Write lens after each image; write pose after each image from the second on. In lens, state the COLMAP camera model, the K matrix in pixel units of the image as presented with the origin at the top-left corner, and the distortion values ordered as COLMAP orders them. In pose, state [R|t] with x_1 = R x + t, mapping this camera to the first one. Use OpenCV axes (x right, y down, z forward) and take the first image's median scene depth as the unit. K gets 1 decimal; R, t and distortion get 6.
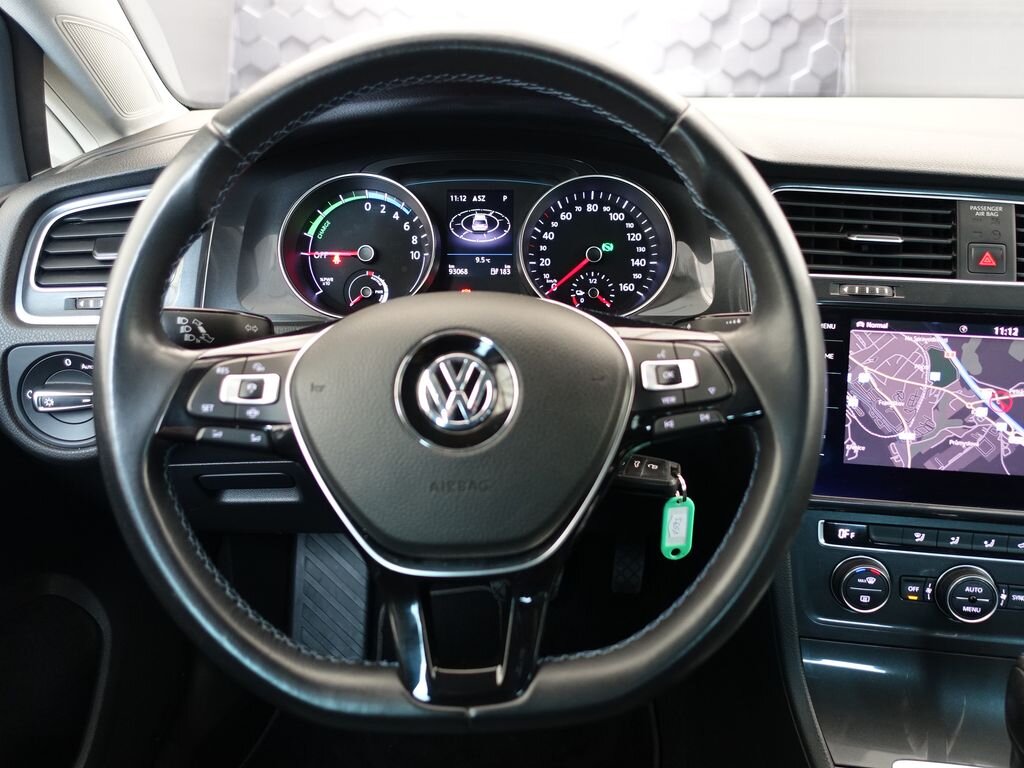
lens RADIAL K [[797.8, 0, 512.0], [0, 797.8, 384.0], [0, 0, 1]] dist [0.010305, 0.010721]
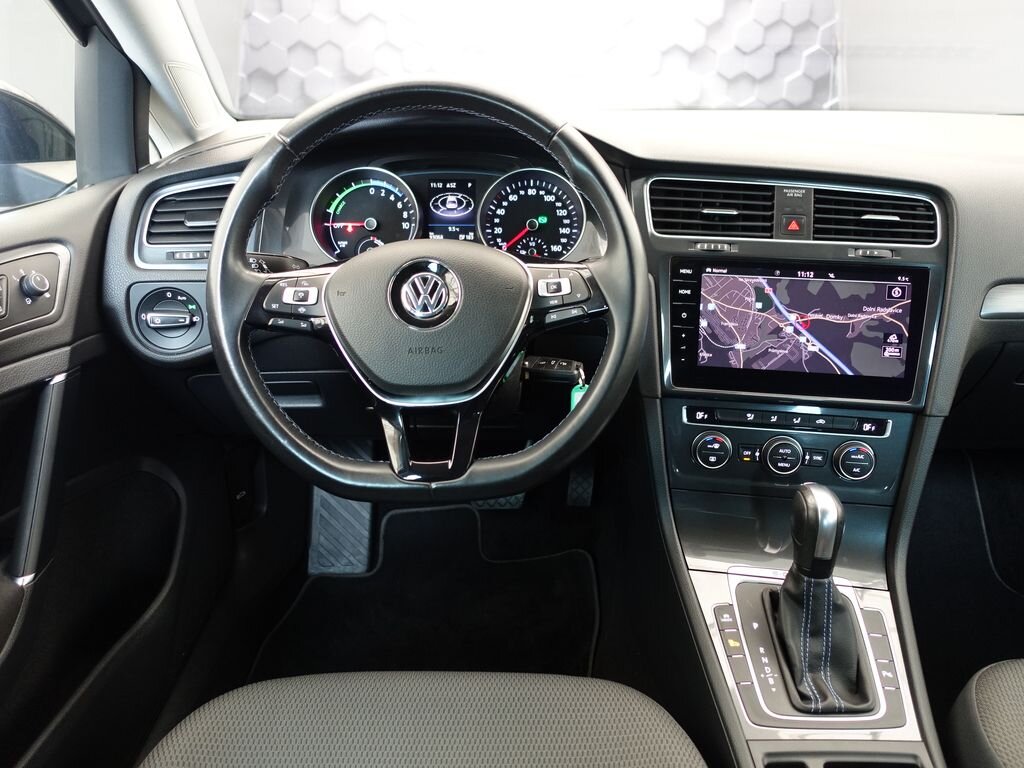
lens RADIAL K [[797.8, 0, 512.0], [0, 797.8, 384.0], [0, 0, 1]] dist [0.010305, 0.010721]
pose [[0.999982, 0.000940, -0.005973, 0.074855], [-0.000945, 0.999999, -0.000756, 0.118660], [0.005972, 0.000761, 0.999982, -0.405354]]
